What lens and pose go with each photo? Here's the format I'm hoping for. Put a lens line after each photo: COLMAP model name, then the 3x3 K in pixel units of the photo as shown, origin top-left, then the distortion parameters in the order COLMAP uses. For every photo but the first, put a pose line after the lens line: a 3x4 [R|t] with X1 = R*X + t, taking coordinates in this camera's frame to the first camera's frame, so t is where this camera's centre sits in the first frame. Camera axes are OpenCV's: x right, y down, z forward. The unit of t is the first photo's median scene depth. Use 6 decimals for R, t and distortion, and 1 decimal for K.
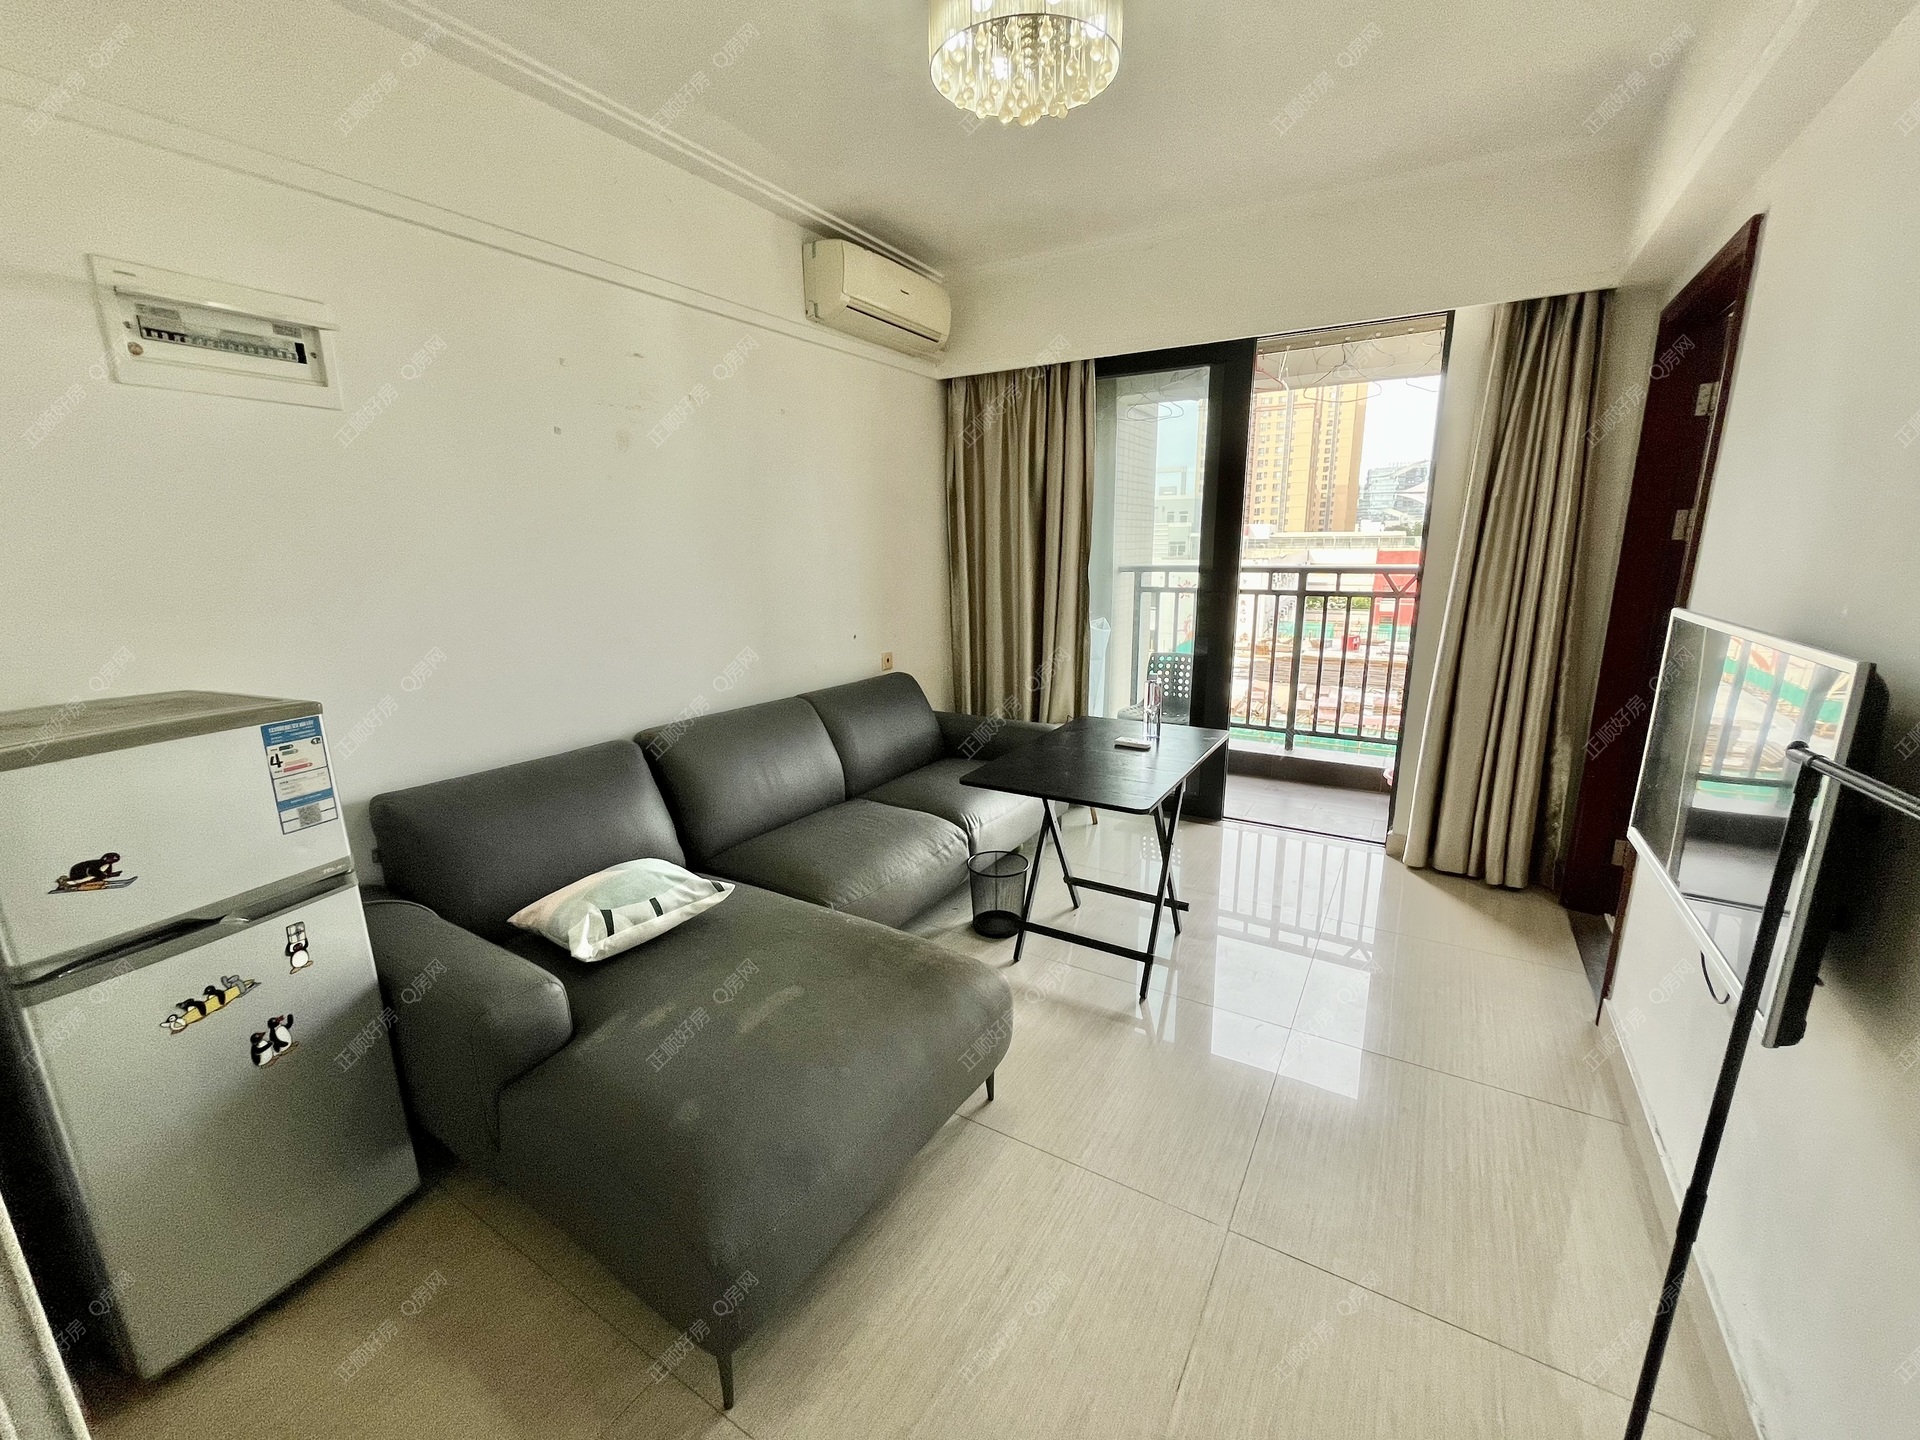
lens RADIAL K [[771.8, 0, 955.9], [0, 771.8, 718.9], [0, 0, 1]] dist [-0.002440, -0.000234]
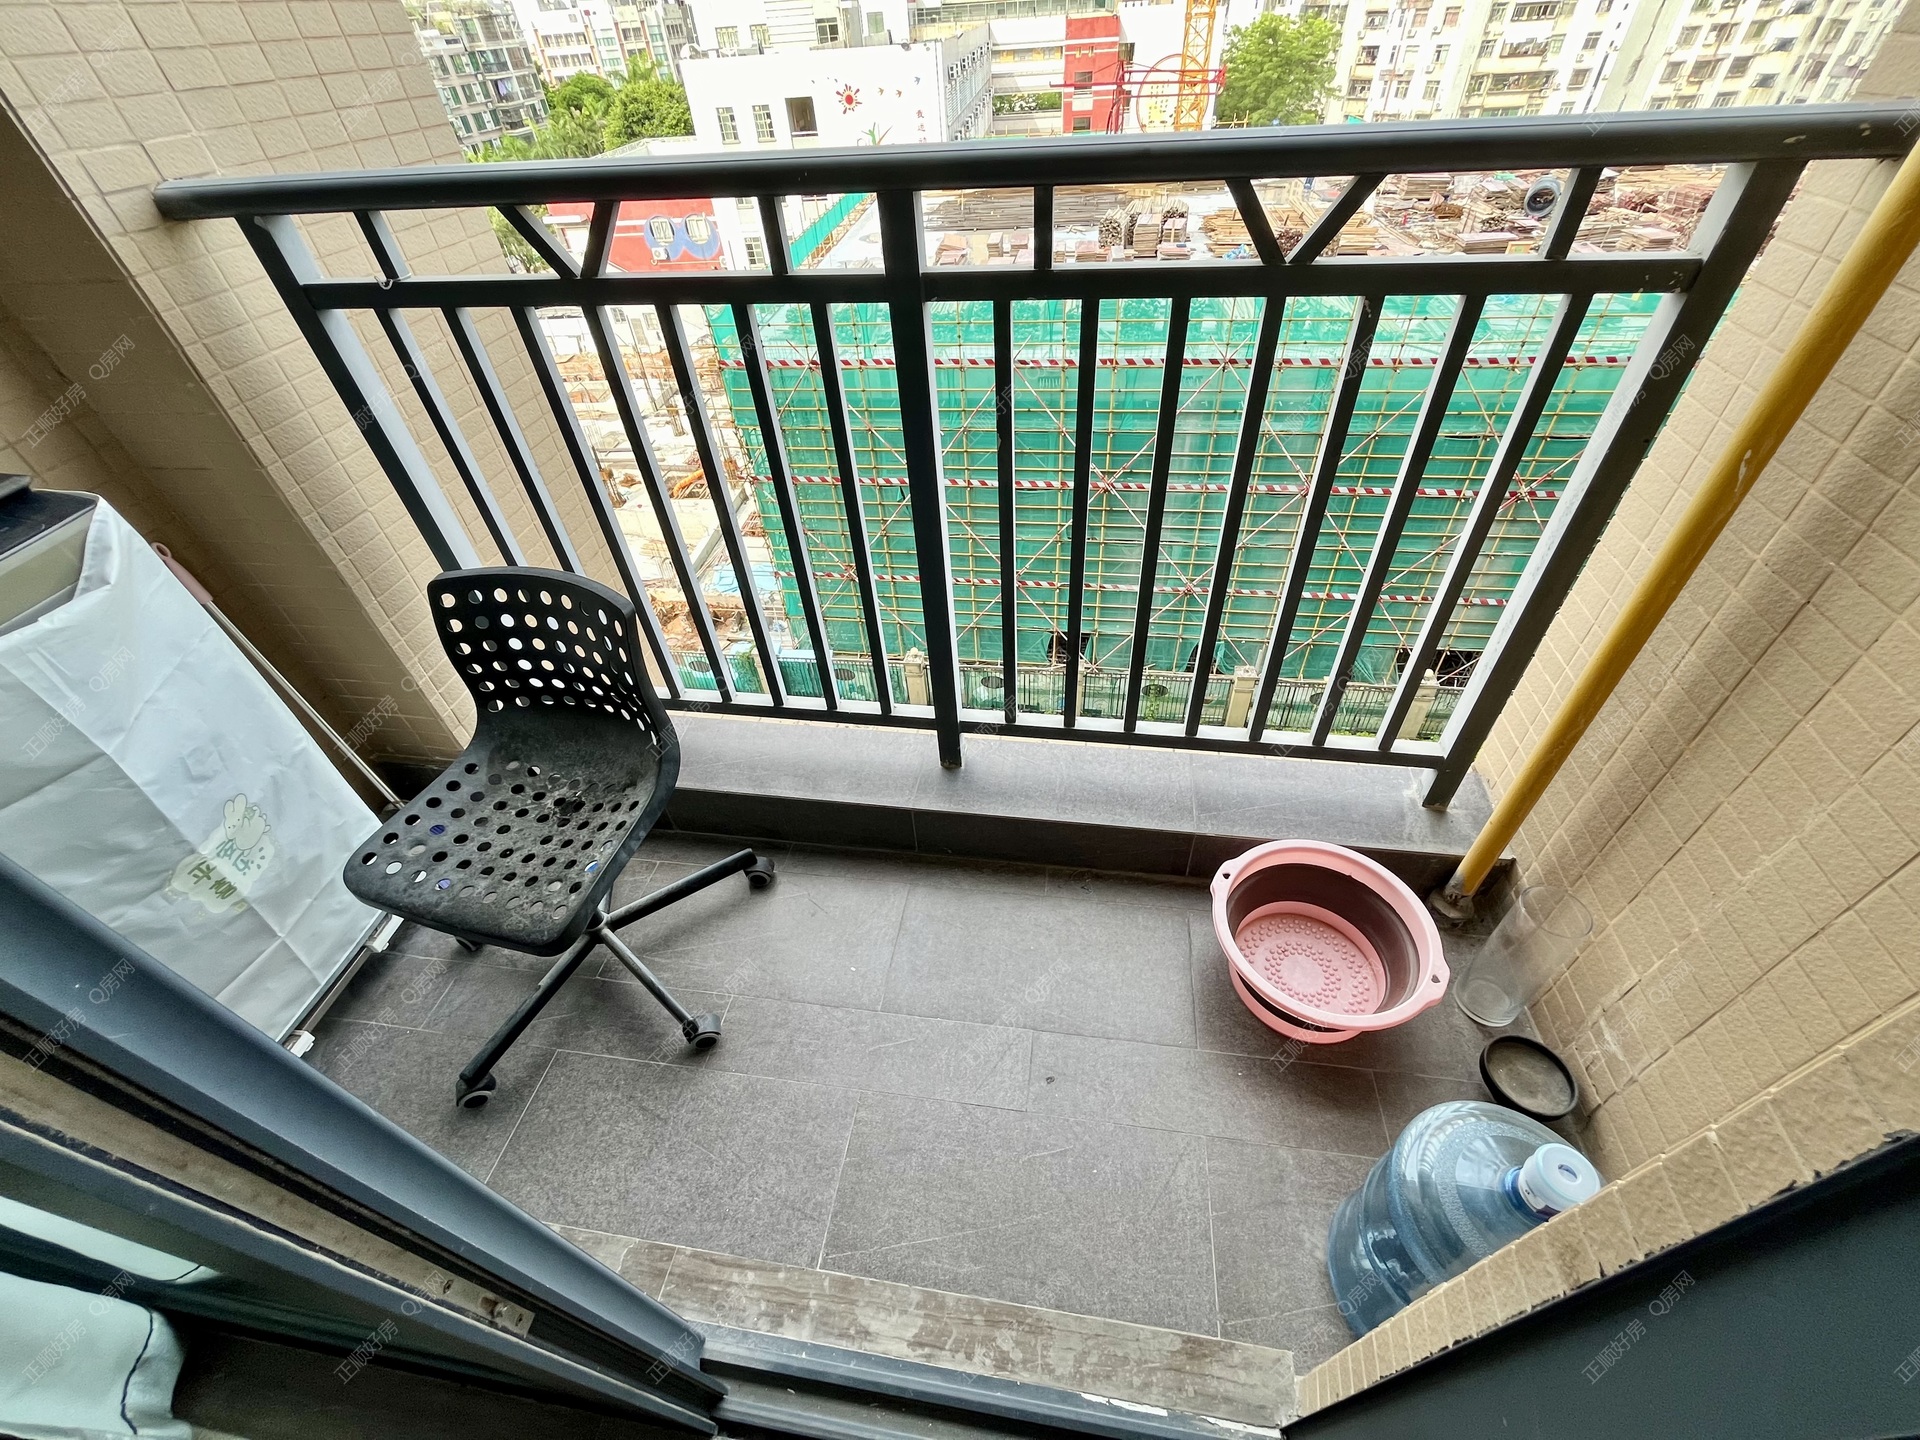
lens RADIAL K [[771.8, 0, 965.9], [0, 771.8, 732.2], [0, 0, 1]] dist [-0.002440, -0.000234]
pose [[0.920530, -0.297714, 0.252965, 0.328030], [0.133258, 0.847958, 0.513039, -0.148989], [-0.367243, -0.438558, 0.820243, 0.662840]]
